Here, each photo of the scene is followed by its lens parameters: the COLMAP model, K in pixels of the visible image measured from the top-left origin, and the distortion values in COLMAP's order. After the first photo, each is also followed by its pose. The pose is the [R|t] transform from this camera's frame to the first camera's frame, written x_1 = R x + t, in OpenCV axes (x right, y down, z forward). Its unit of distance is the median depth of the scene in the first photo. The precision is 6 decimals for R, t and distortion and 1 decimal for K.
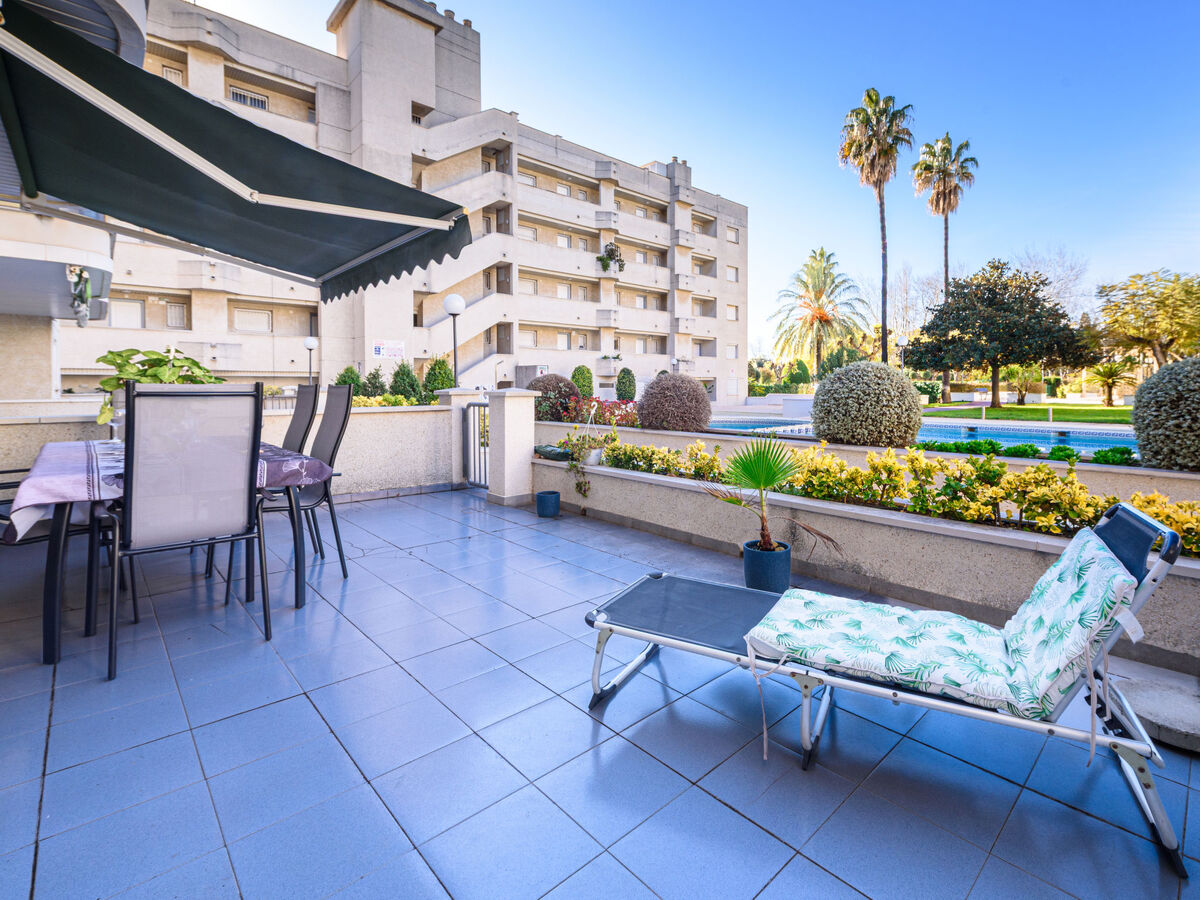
lens RADIAL K [[596.2, 0, 585.3], [0, 596.2, 457.3], [0, 0, 1]] dist [-0.001716, -0.001107]
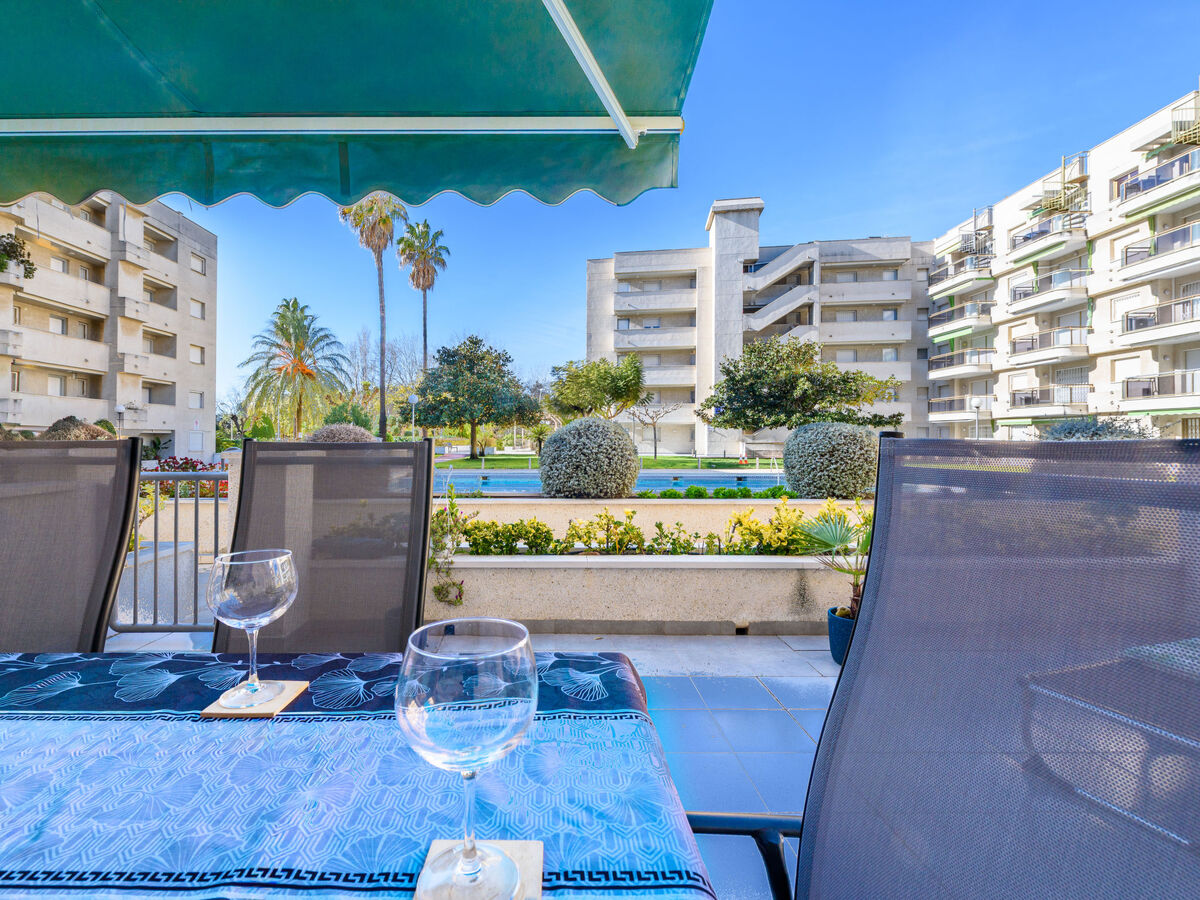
lens RADIAL K [[596.2, 0, 585.3], [0, 596.2, 457.3], [0, 0, 1]] dist [-0.001716, -0.001107]
pose [[0.631860, -0.018258, 0.774867, -0.068019], [0.089953, 0.994694, -0.049914, -0.008372], [-0.769845, 0.101240, 0.630150, 0.074065]]
